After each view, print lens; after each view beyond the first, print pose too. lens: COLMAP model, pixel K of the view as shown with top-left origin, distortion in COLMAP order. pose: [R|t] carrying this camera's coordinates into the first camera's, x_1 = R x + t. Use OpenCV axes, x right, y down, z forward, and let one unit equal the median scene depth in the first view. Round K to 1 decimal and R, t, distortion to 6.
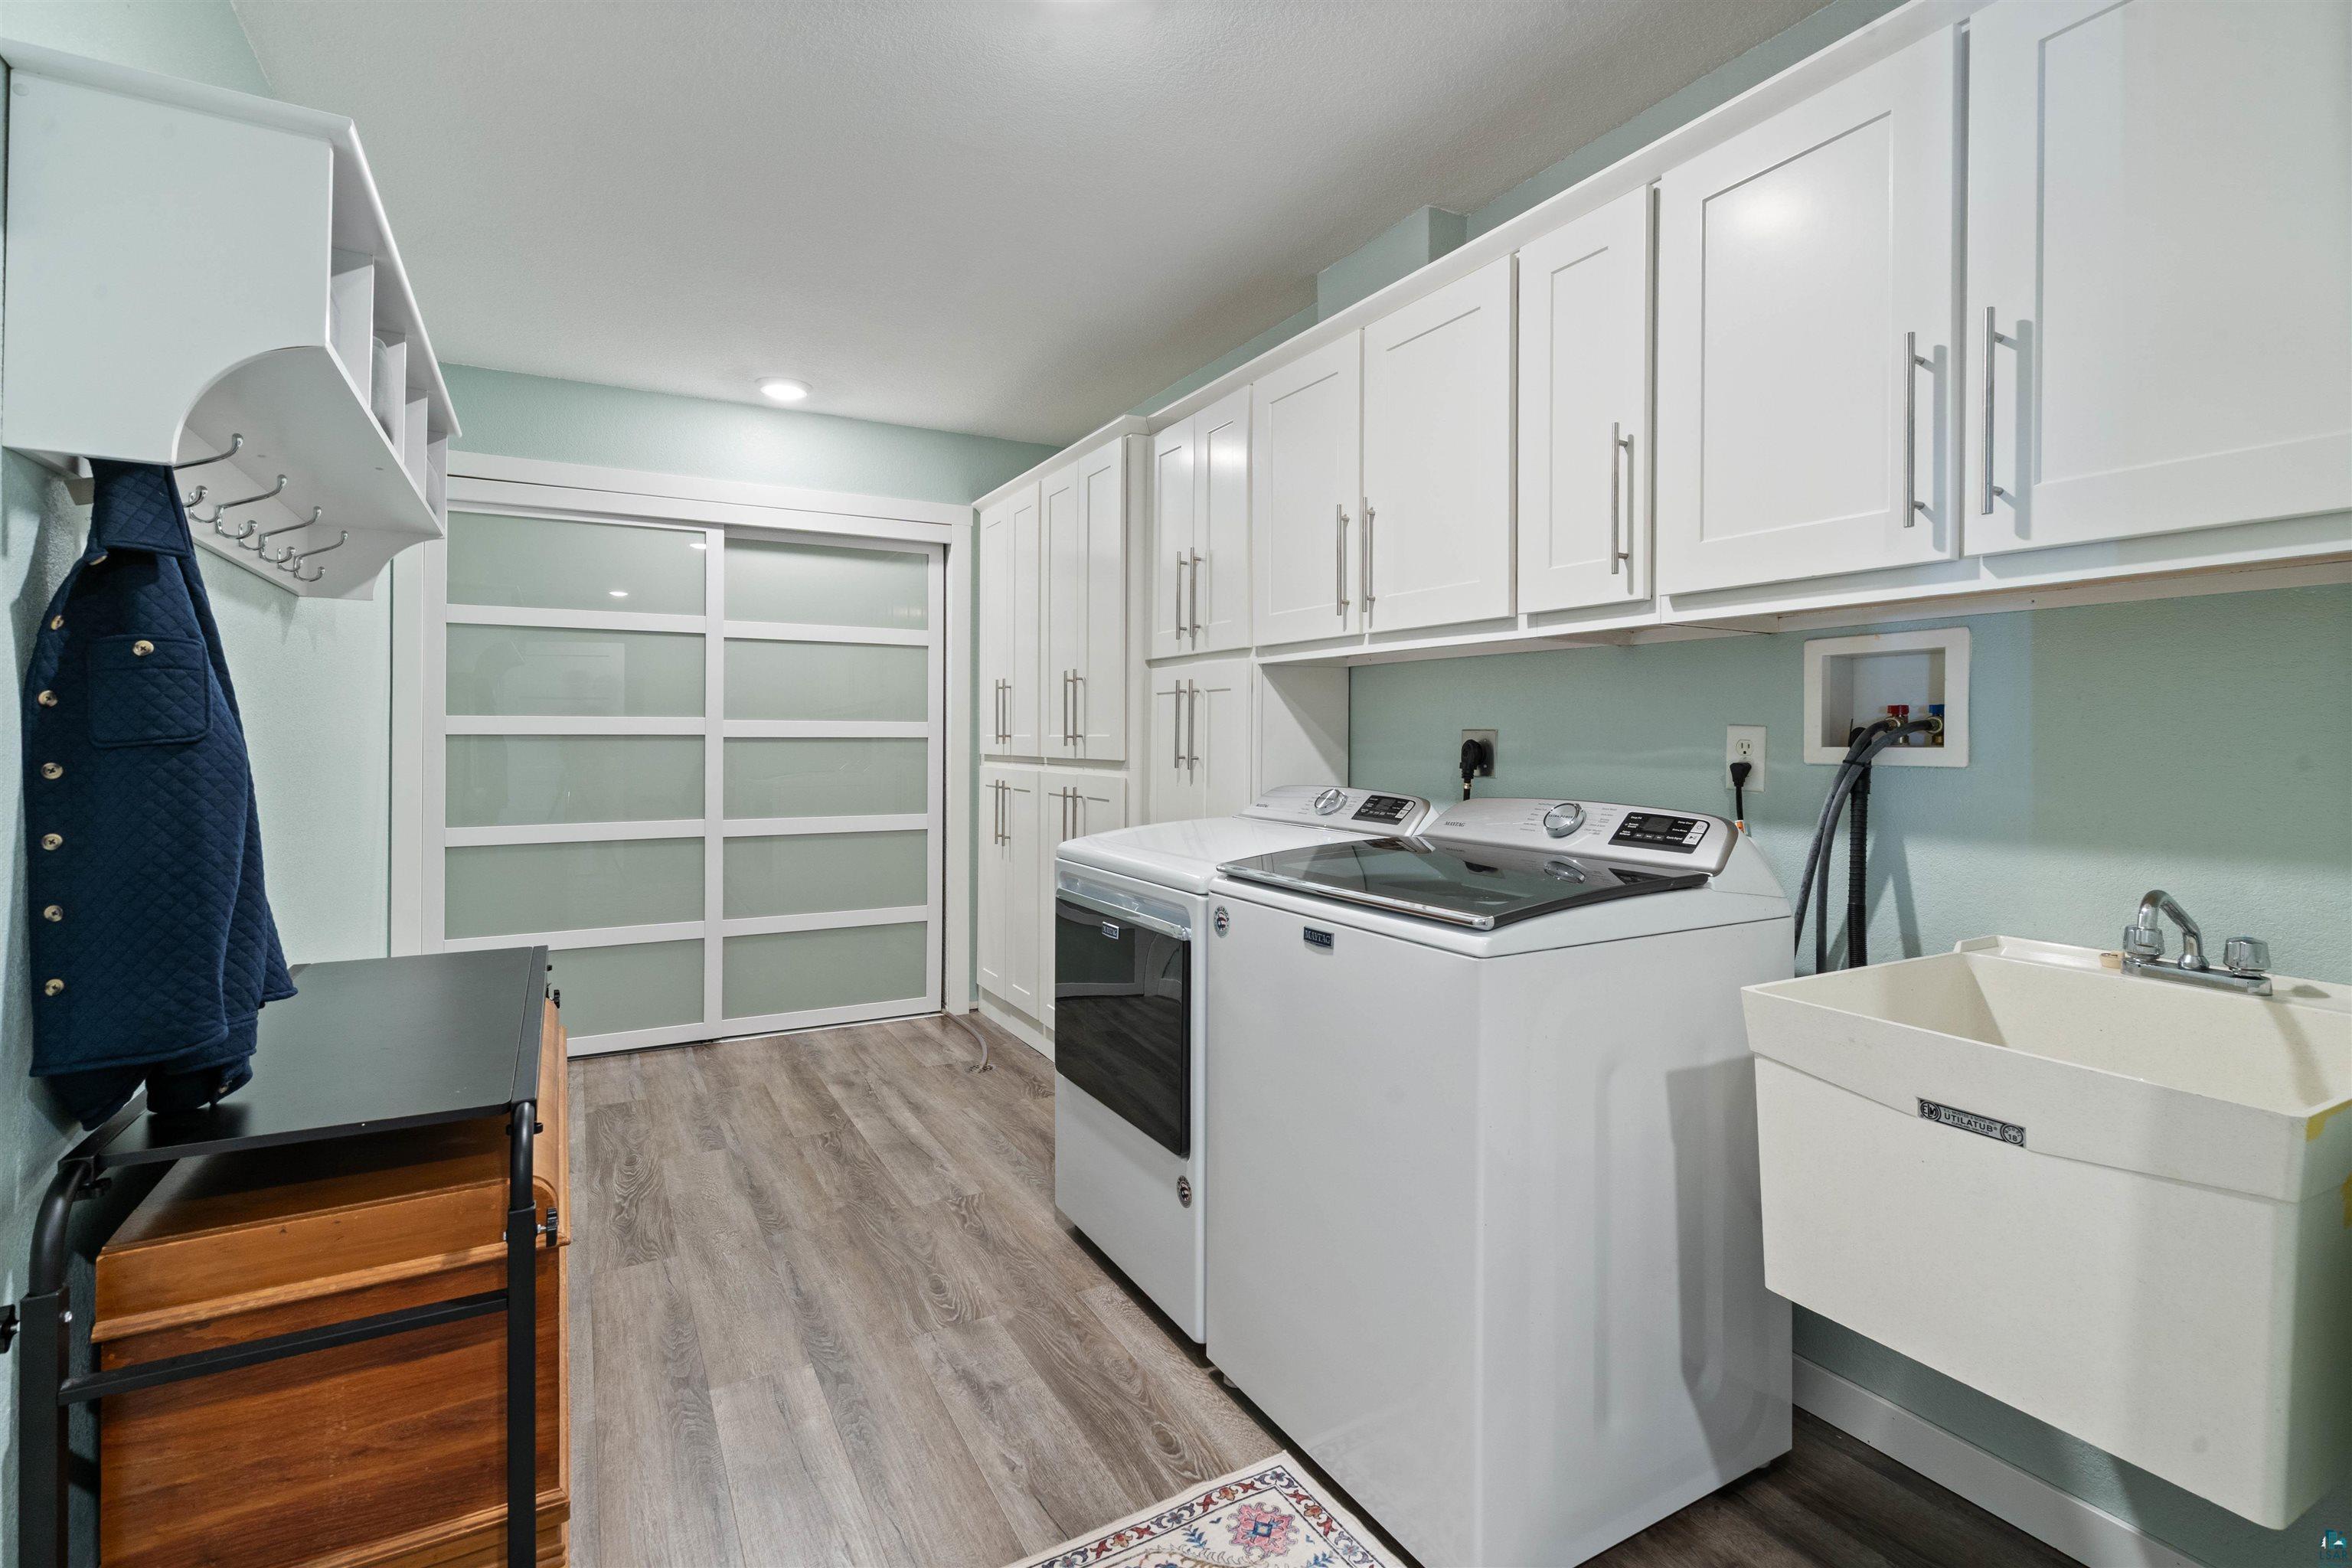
lens RADIAL K [[1084.1, 0, 1174.2], [0, 1084.1, 710.2], [0, 0, 1]] dist [-0.000105, -0.000031]
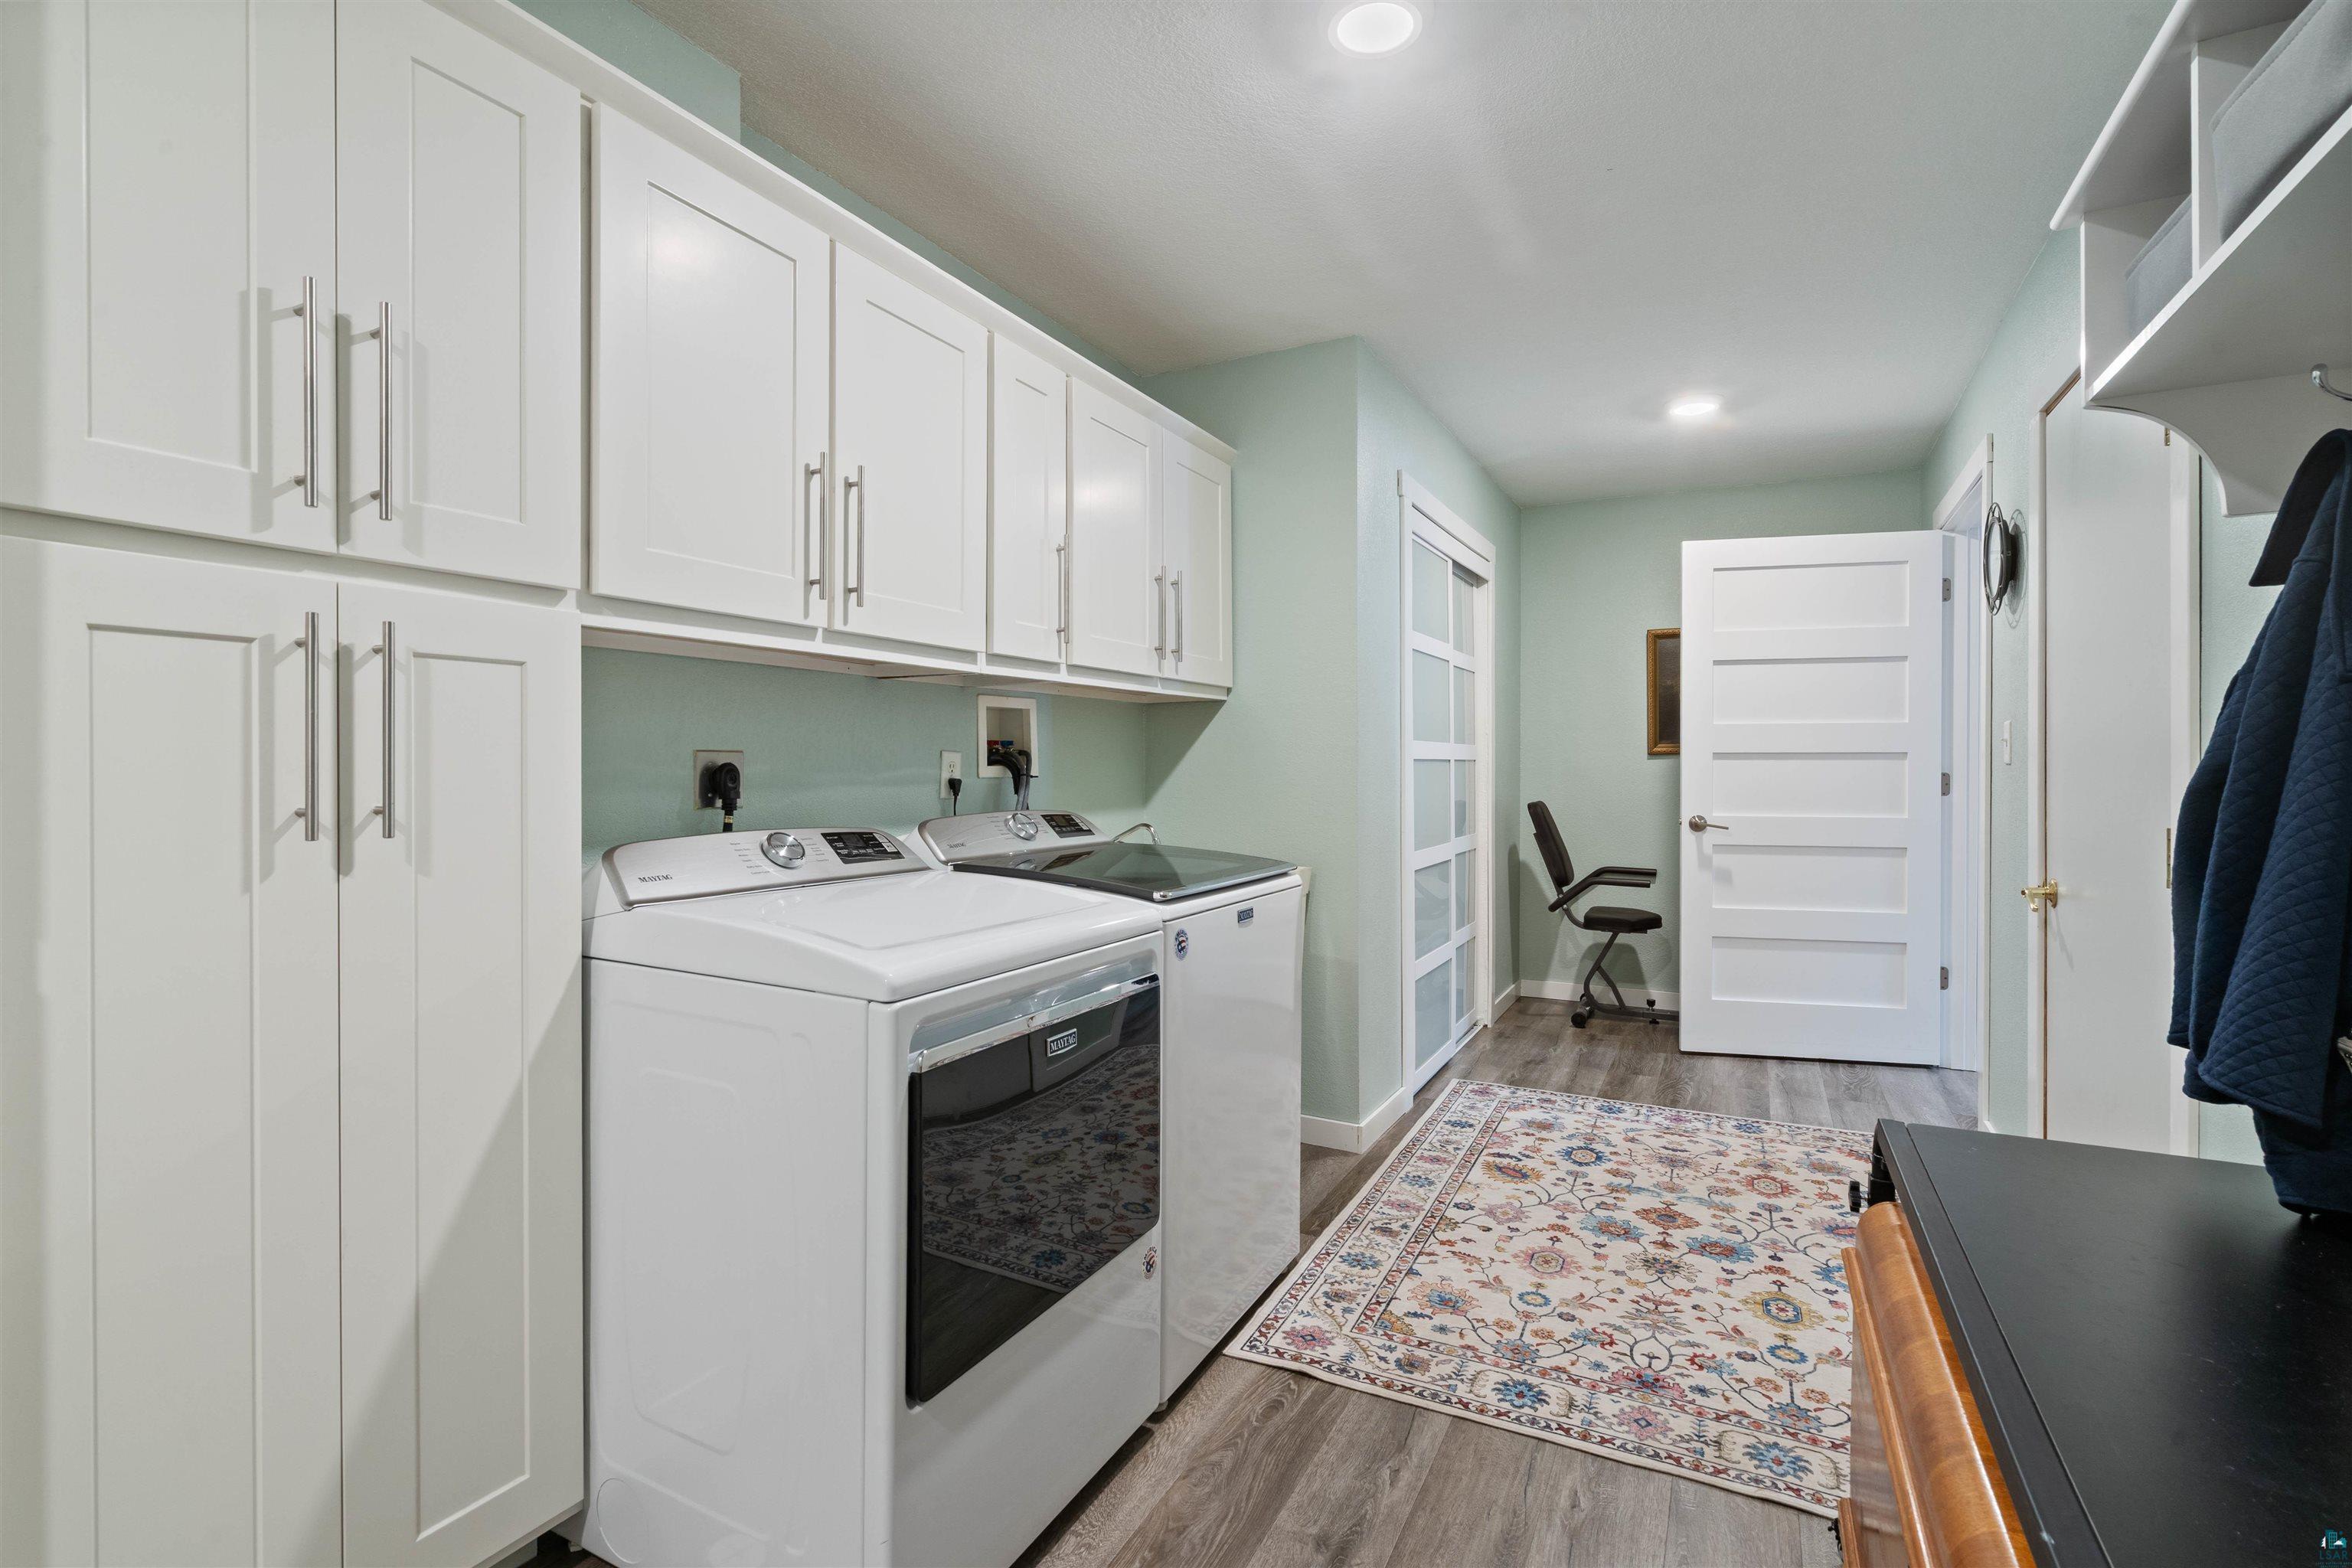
lens RADIAL K [[1090.6, 0, 1159.0], [0, 1090.6, 765.3], [0, 0, 1]] dist [-0.000192, -0.000172]
pose [[-0.540670, -0.015272, 0.841096, -0.800700], [-0.032481, 0.999469, -0.002731, 0.028196], [-0.840607, -0.028796, -0.540879, 1.587350]]
